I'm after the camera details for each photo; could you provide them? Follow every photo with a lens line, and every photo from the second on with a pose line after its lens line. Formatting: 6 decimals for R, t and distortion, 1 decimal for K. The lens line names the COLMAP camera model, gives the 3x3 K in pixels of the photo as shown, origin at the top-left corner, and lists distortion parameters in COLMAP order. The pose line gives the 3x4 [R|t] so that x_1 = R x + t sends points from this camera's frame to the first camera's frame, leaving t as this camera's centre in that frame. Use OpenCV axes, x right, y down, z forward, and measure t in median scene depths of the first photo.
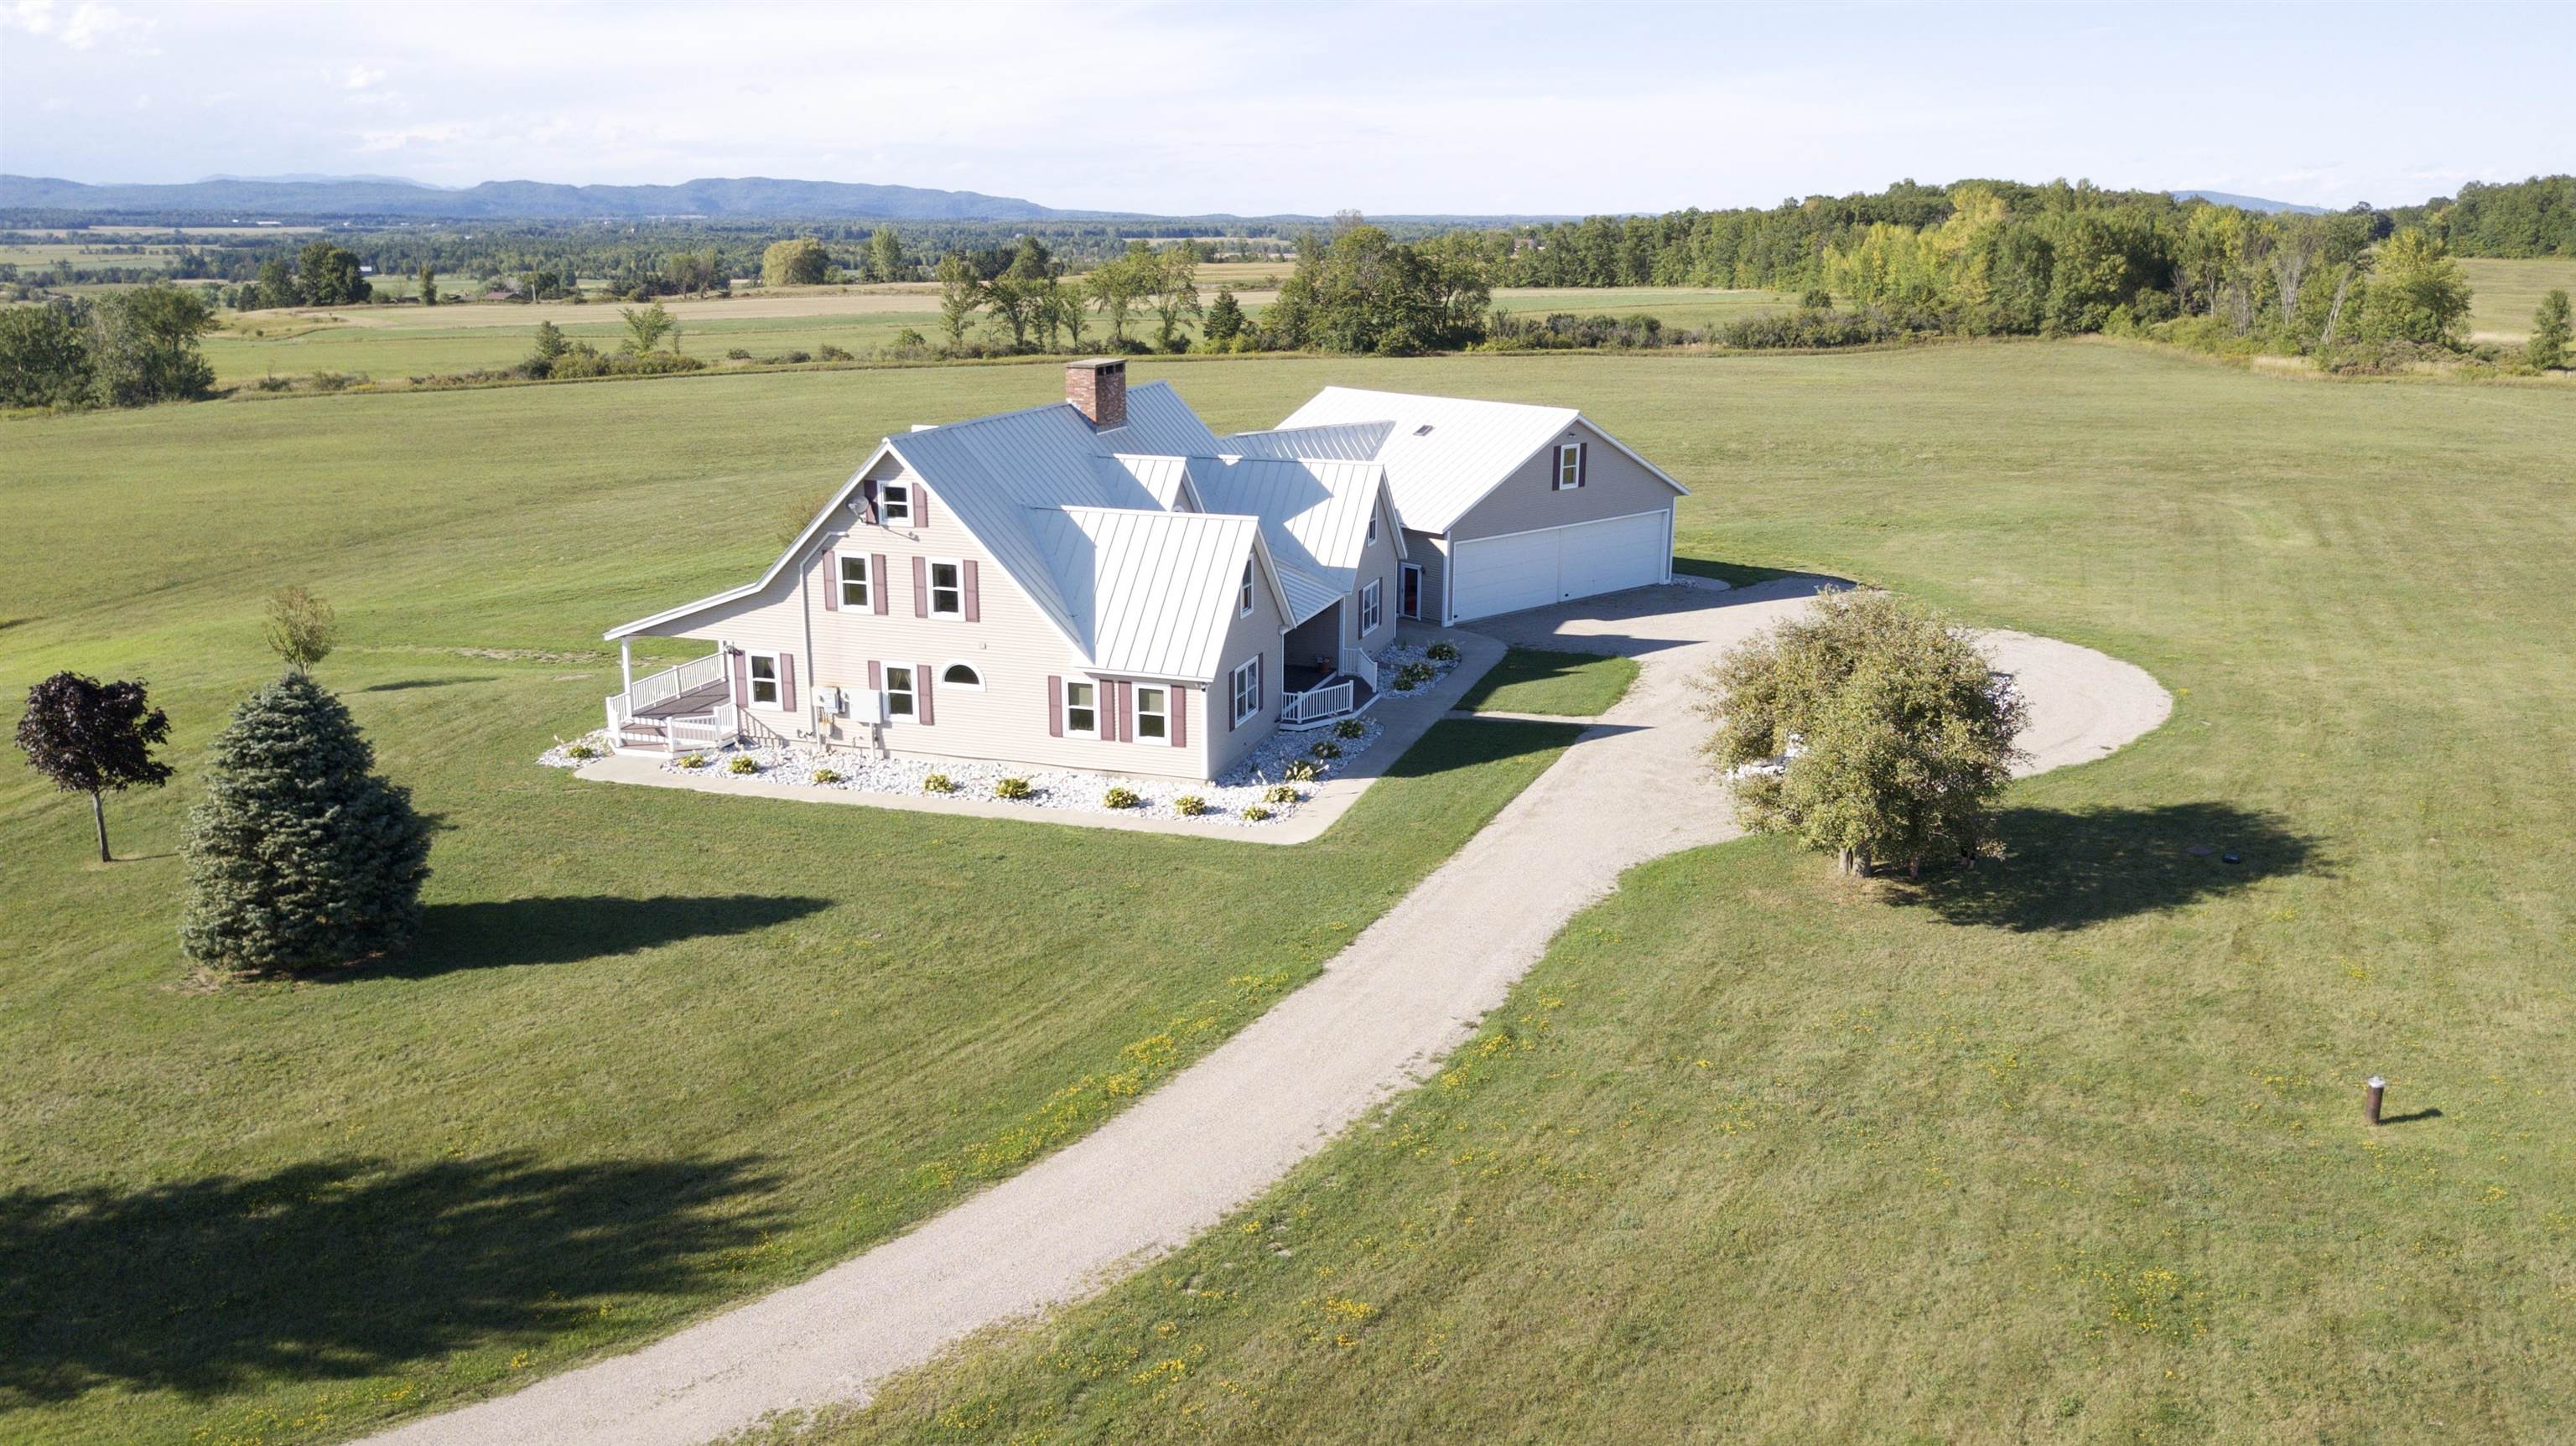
lens RADIAL K [[1972.7, 0, 1288.0], [0, 1972.7, 723.0], [0, 0, 1]] dist [0.087522, -0.109971]
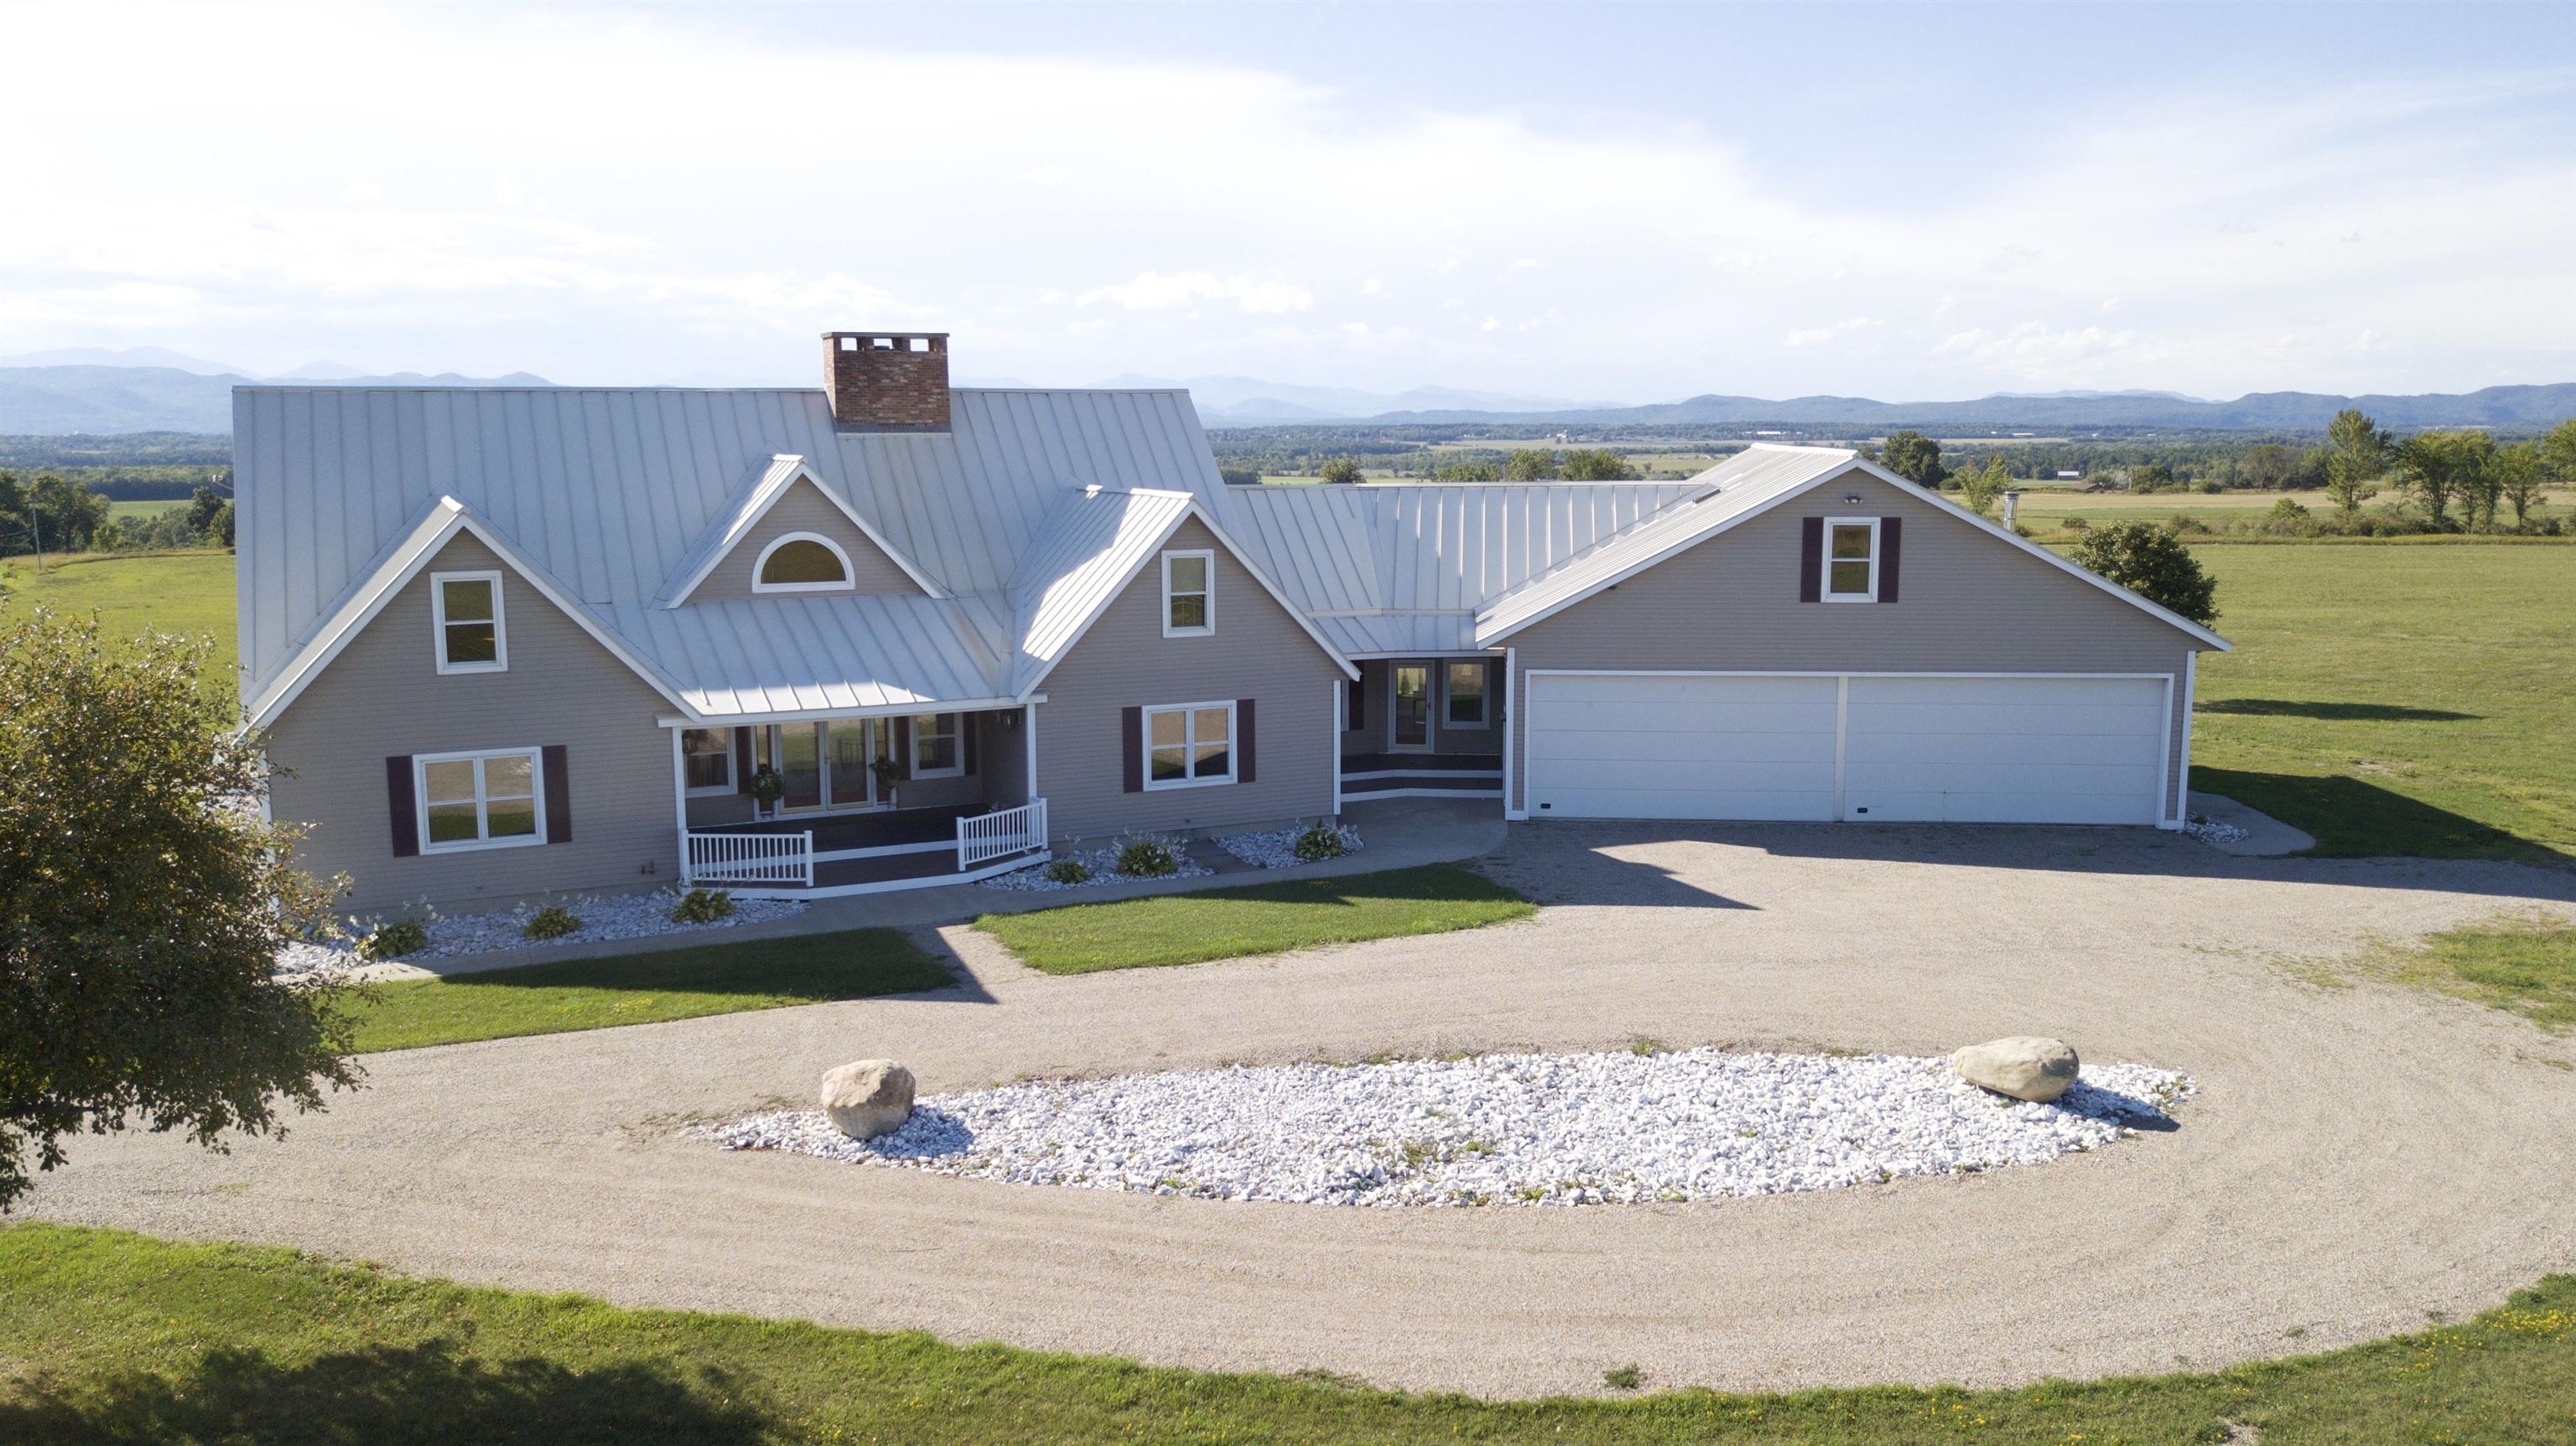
lens RADIAL K [[2026.6, 0, 1288.0], [0, 2026.6, 723.0], [0, 0, 1]] dist [-0.009536, -0.005782]
pose [[0.688688, 0.101329, -0.717942, 0.180883], [-0.175235, 0.984093, -0.029202, -0.019633], [0.703563, 0.145920, 0.695490, 0.226491]]
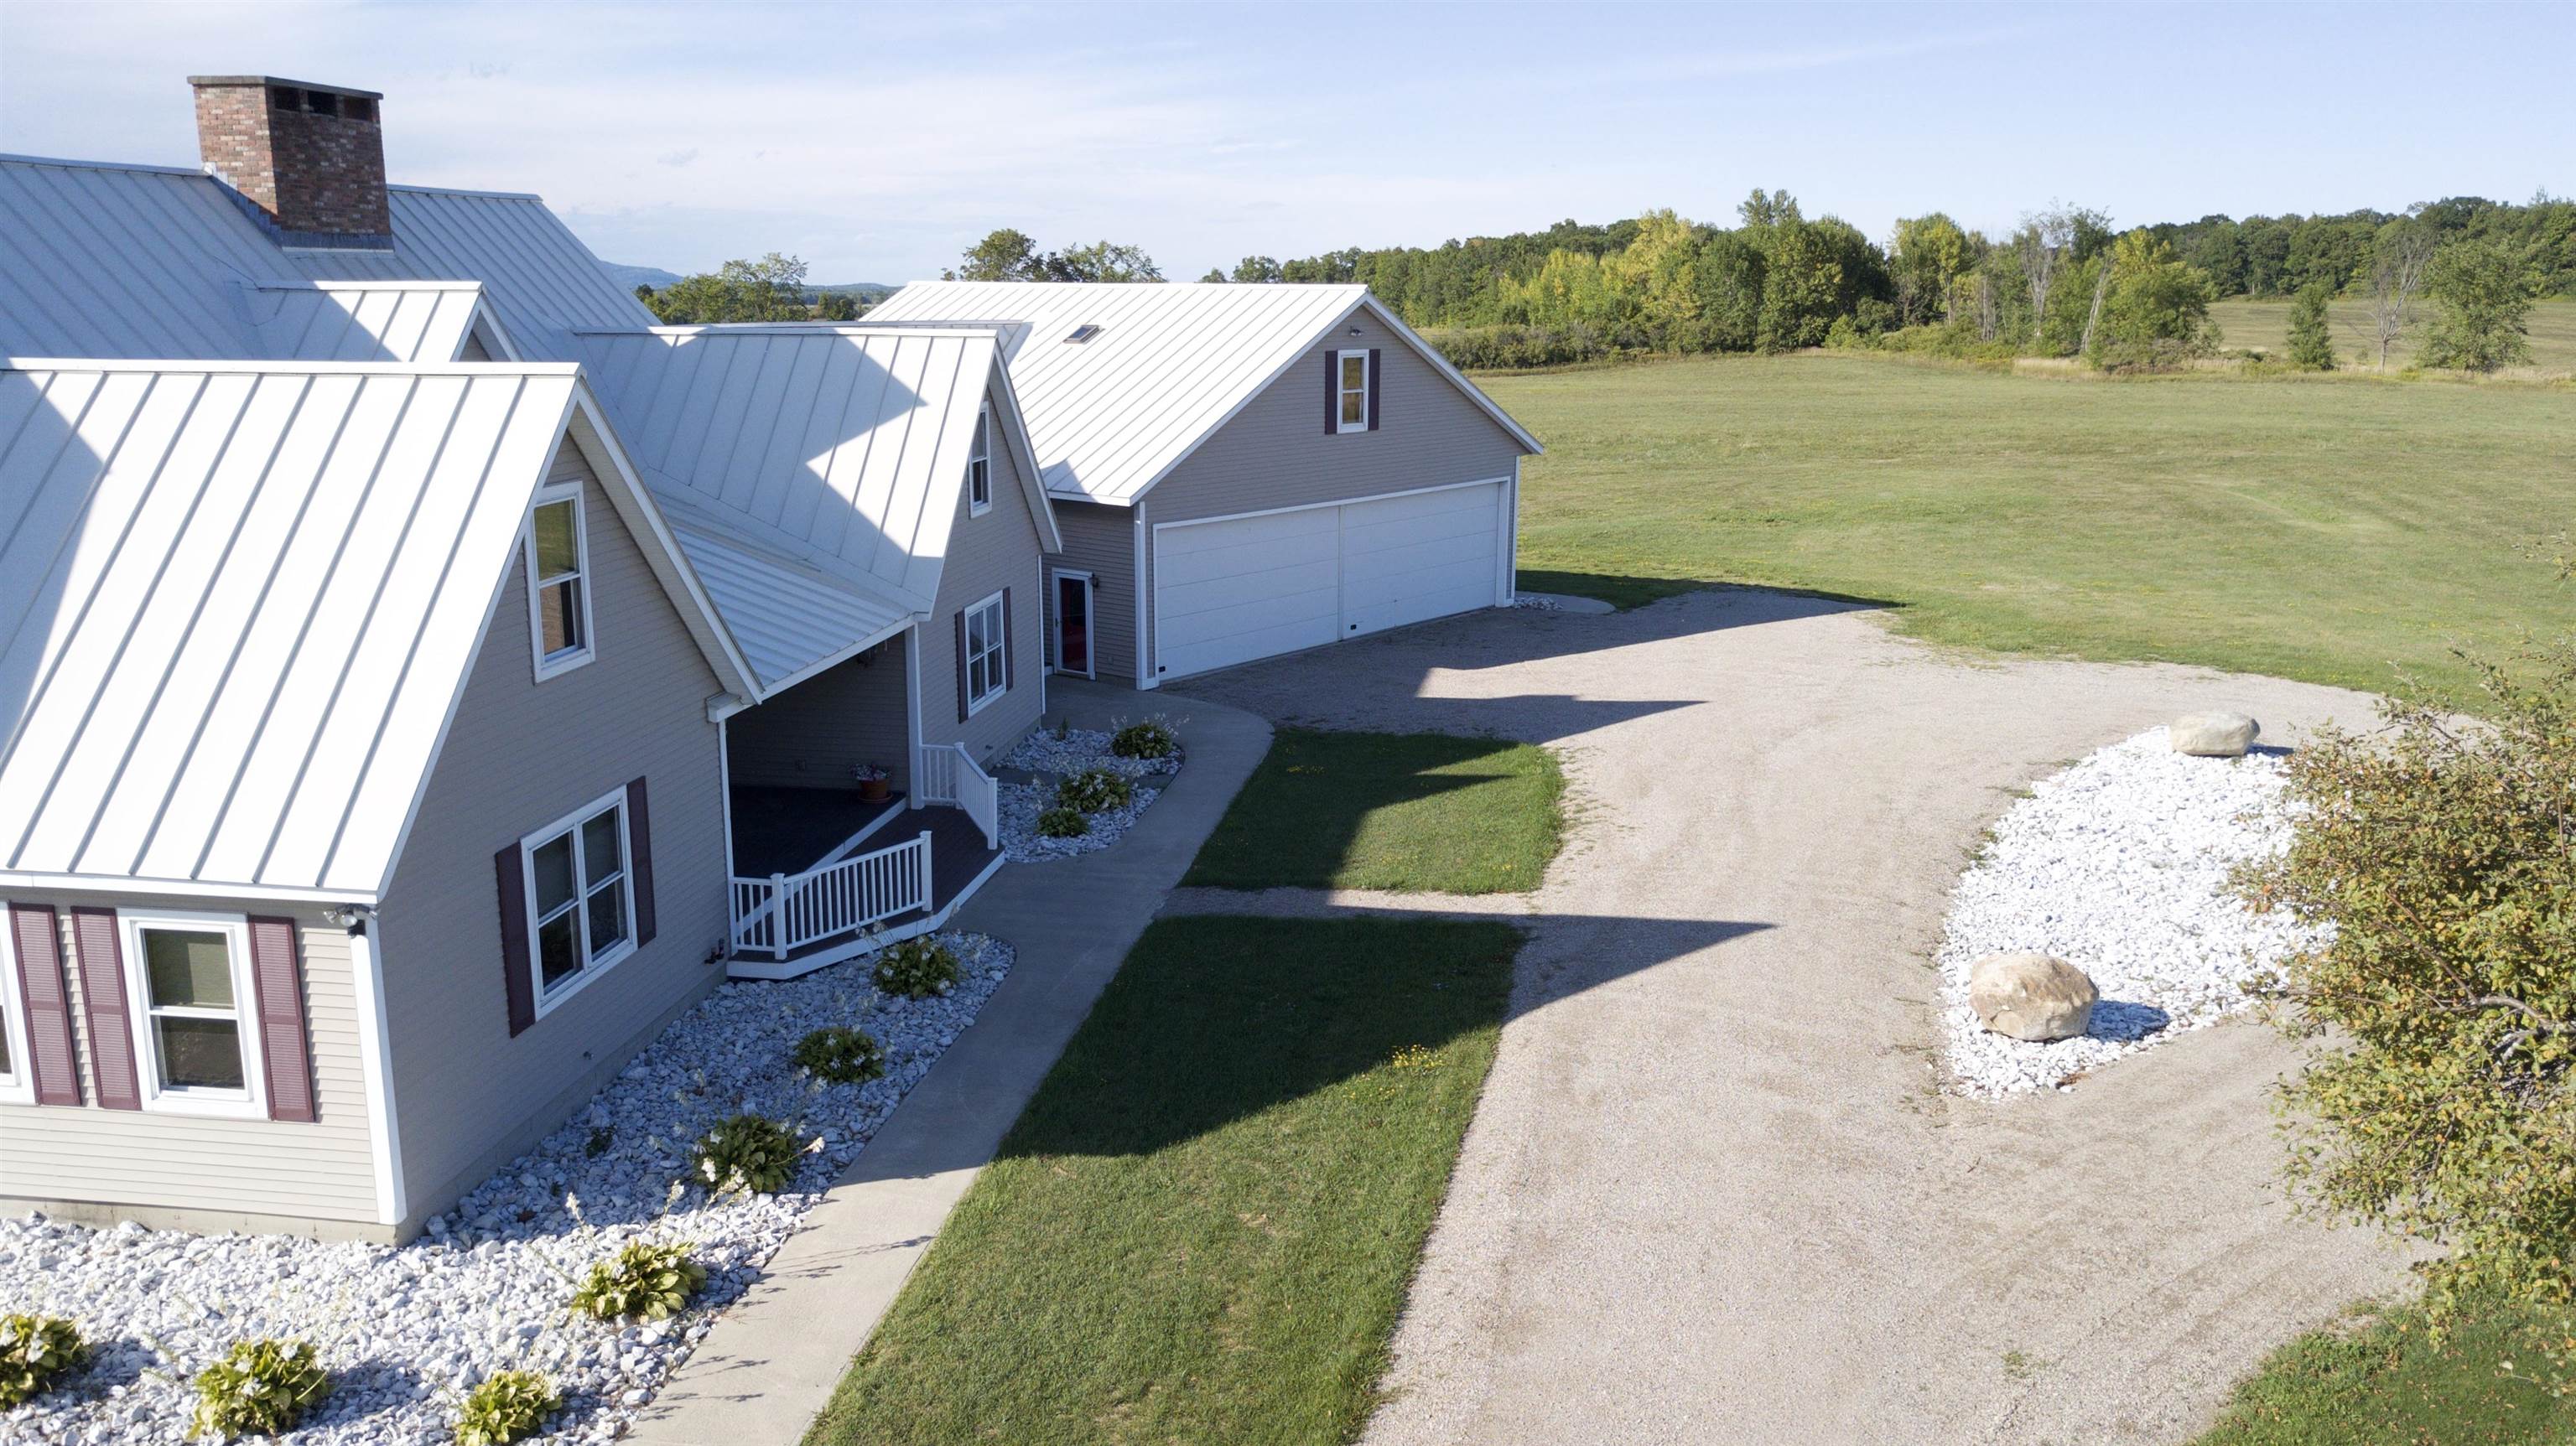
lens RADIAL K [[1972.7, 0, 1288.0], [0, 1972.7, 723.0], [0, 0, 1]] dist [0.087522, -0.109971]
pose [[0.985324, -0.037014, 0.166631, 0.012525], [0.042617, 0.998636, -0.030177, -0.009255], [-0.165287, 0.036836, 0.985557, 0.197172]]
